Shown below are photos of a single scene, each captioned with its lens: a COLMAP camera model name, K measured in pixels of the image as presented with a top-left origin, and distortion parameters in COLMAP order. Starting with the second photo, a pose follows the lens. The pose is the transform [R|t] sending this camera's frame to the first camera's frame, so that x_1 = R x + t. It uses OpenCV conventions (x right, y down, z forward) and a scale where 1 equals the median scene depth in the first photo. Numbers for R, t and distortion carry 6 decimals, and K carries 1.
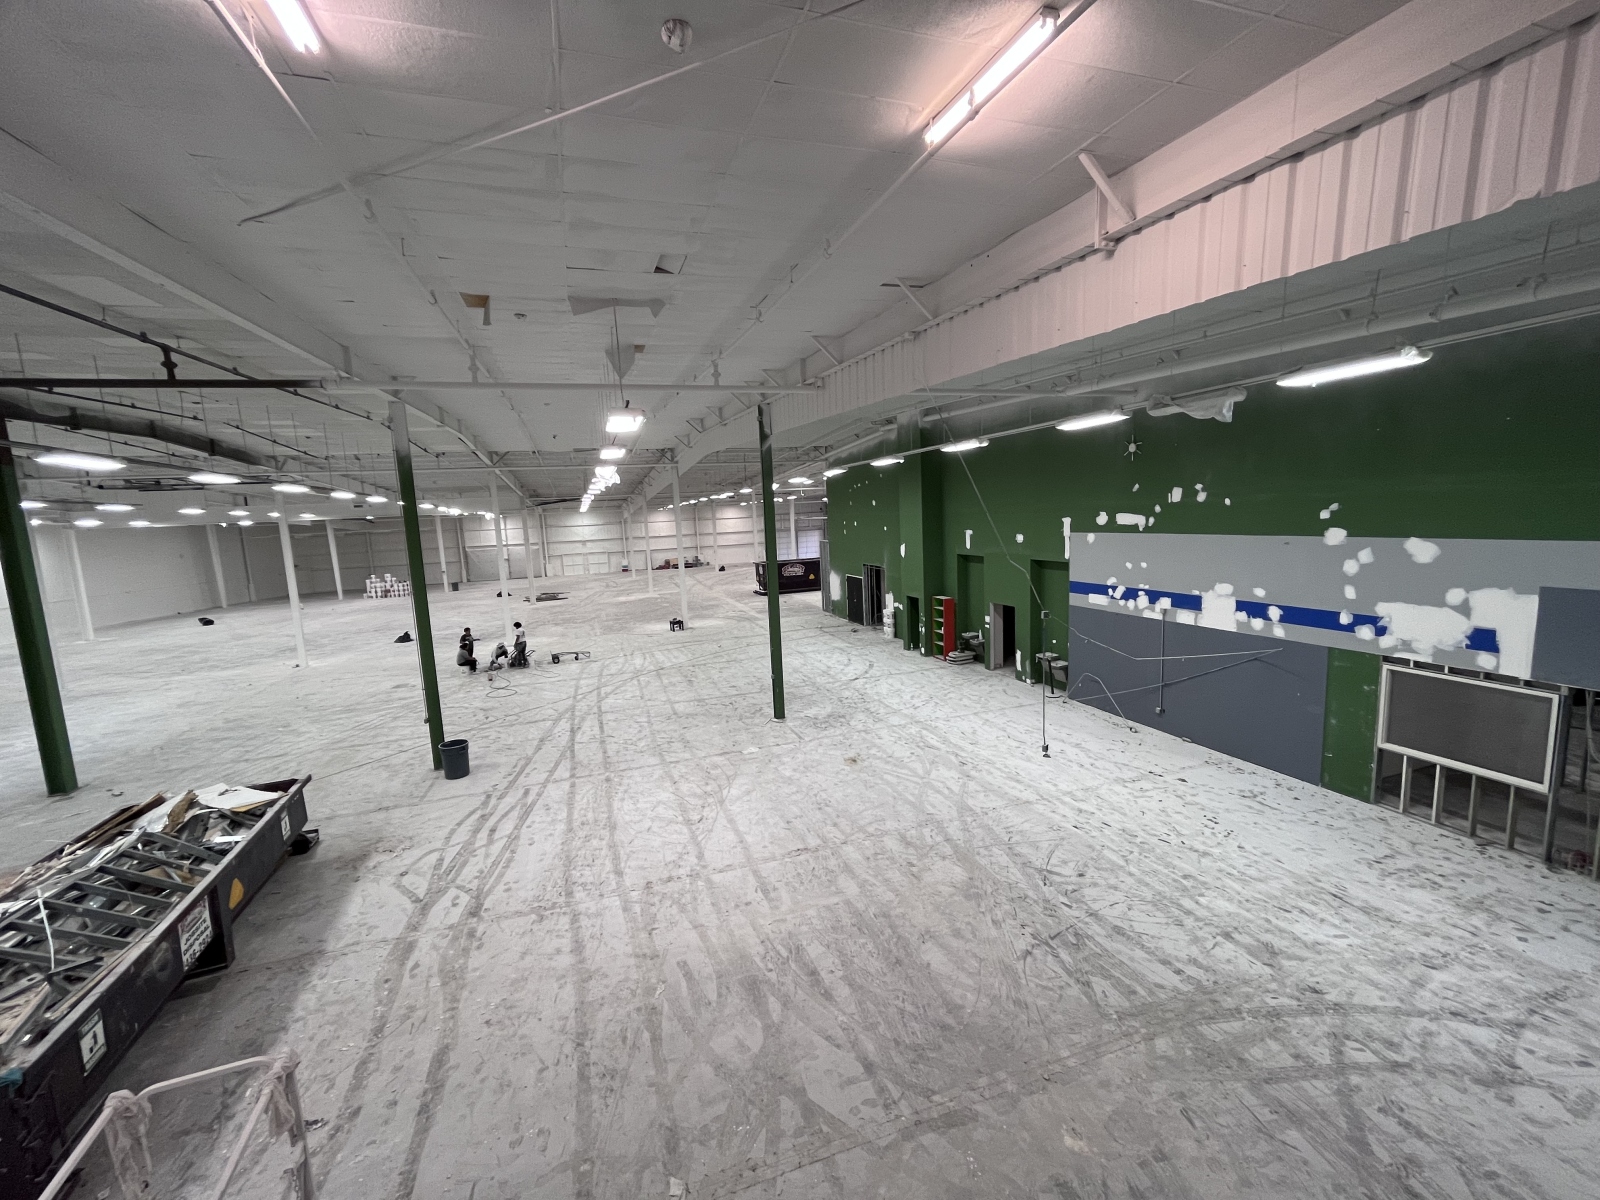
lens RADIAL K [[651.2, 0, 797.0], [0, 651.2, 601.4], [0, 0, 1]] dist [-0.005068, 0.000481]
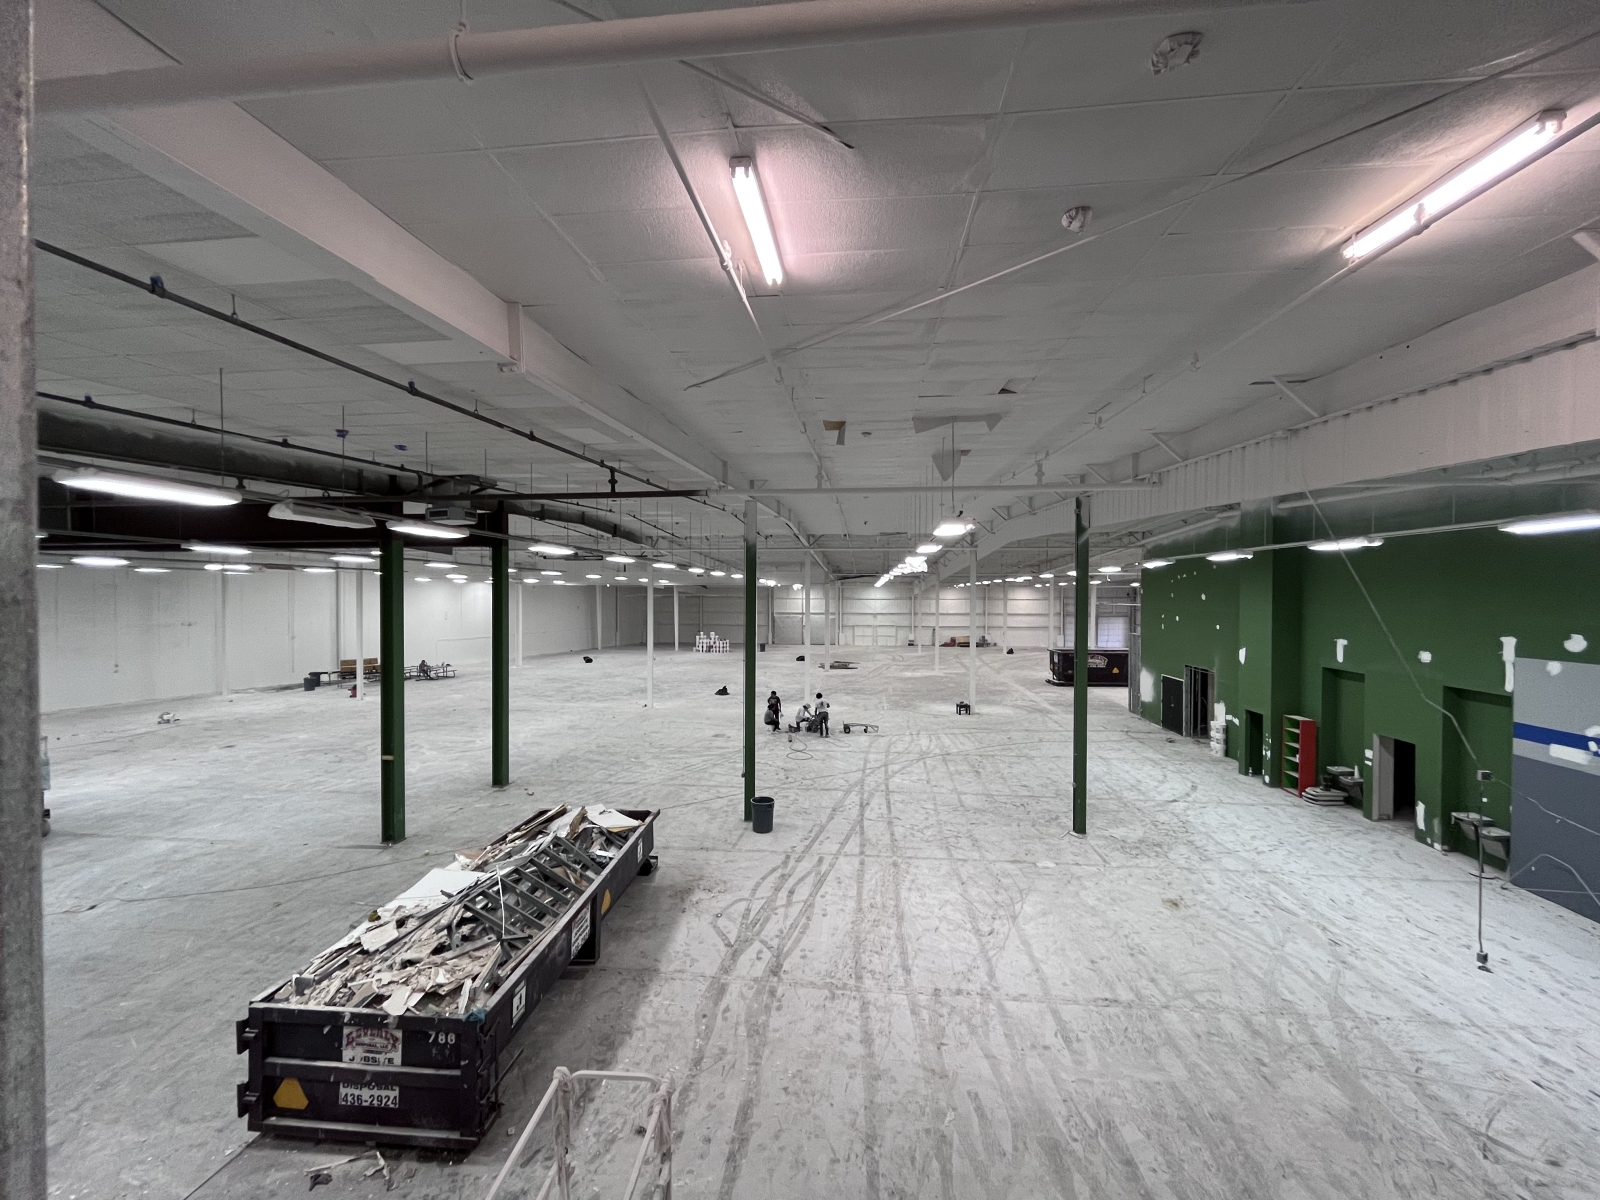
lens RADIAL K [[651.2, 0, 799.8], [0, 651.2, 602.4], [0, 0, 1]] dist [-0.005068, 0.000481]
pose [[0.909153, 0.053828, -0.412970, -0.036424], [-0.099841, 0.990866, -0.090647, -0.026385], [0.404318, 0.123643, 0.906222, -0.028286]]
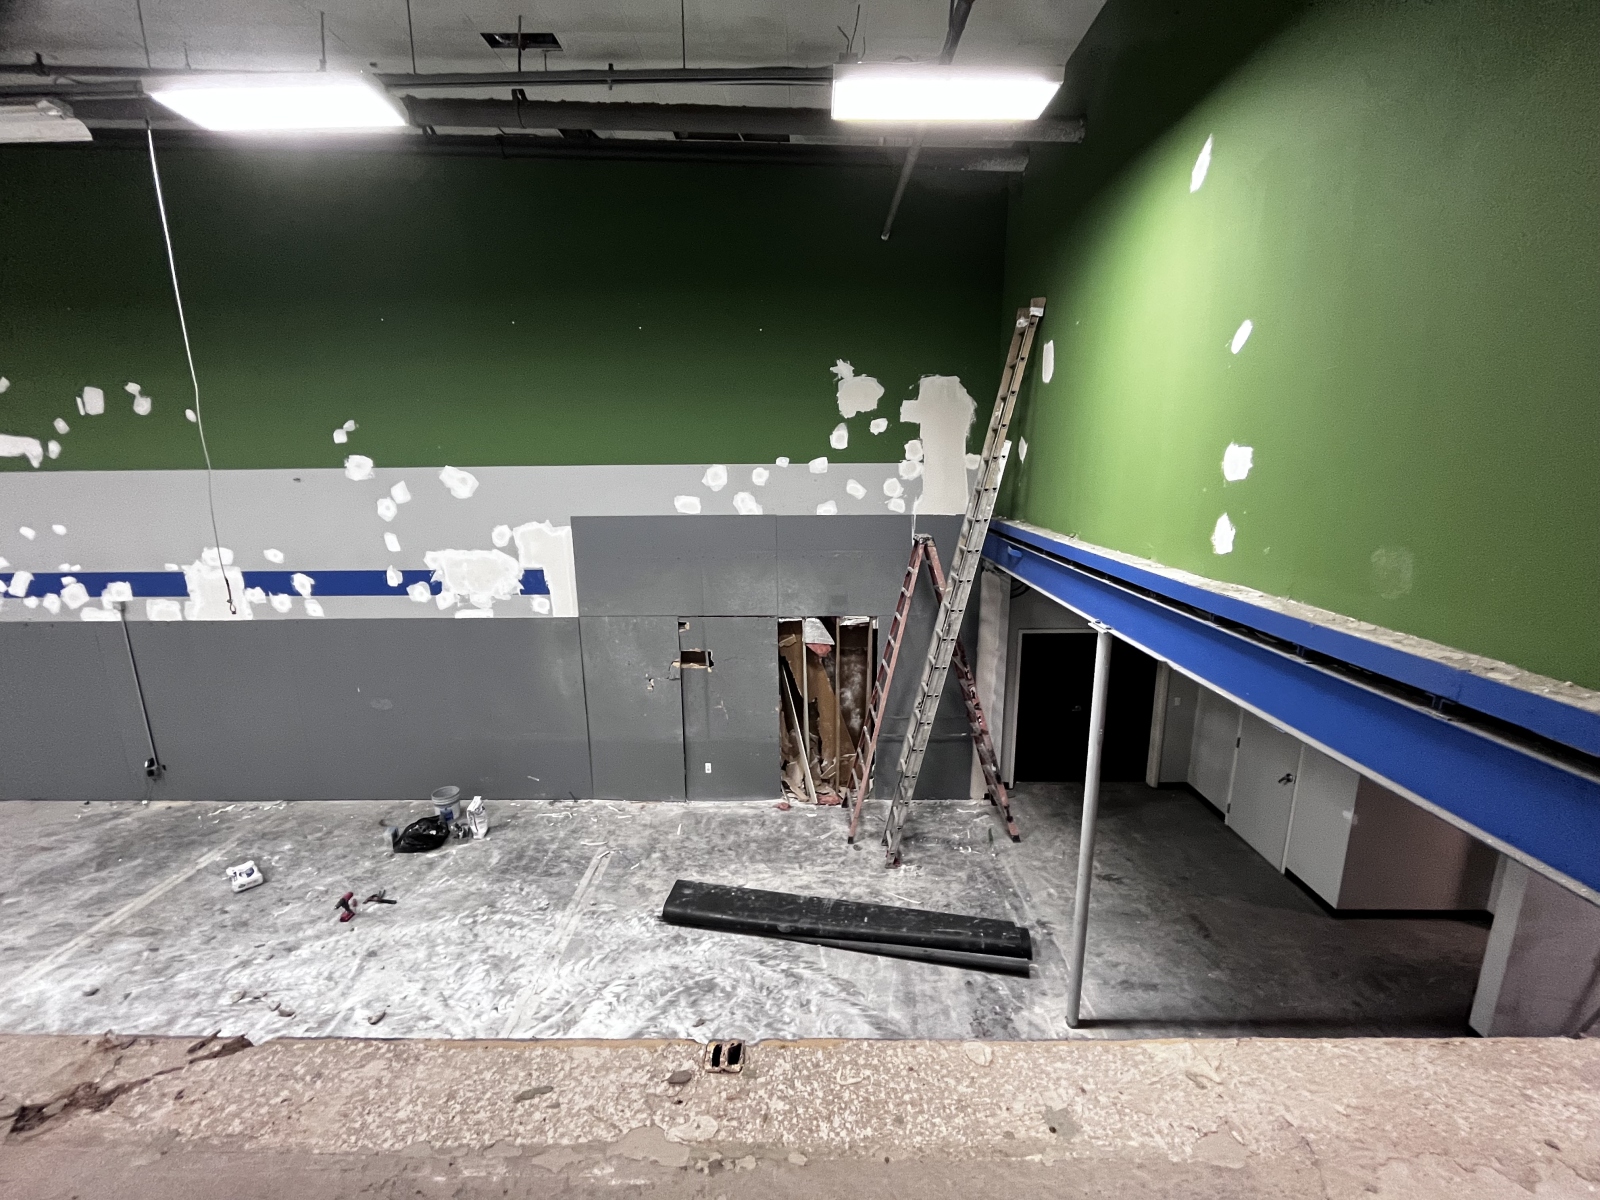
lens RADIAL K [[651.2, 0, 815.1], [0, 651.2, 590.1], [0, 0, 1]] dist [-0.005068, 0.000481]
pose [[0.327256, -0.138585, 0.934718, 0.310169], [0.120002, 0.987273, 0.104364, 0.020806], [-0.937285, 0.078014, 0.339721, 0.298190]]
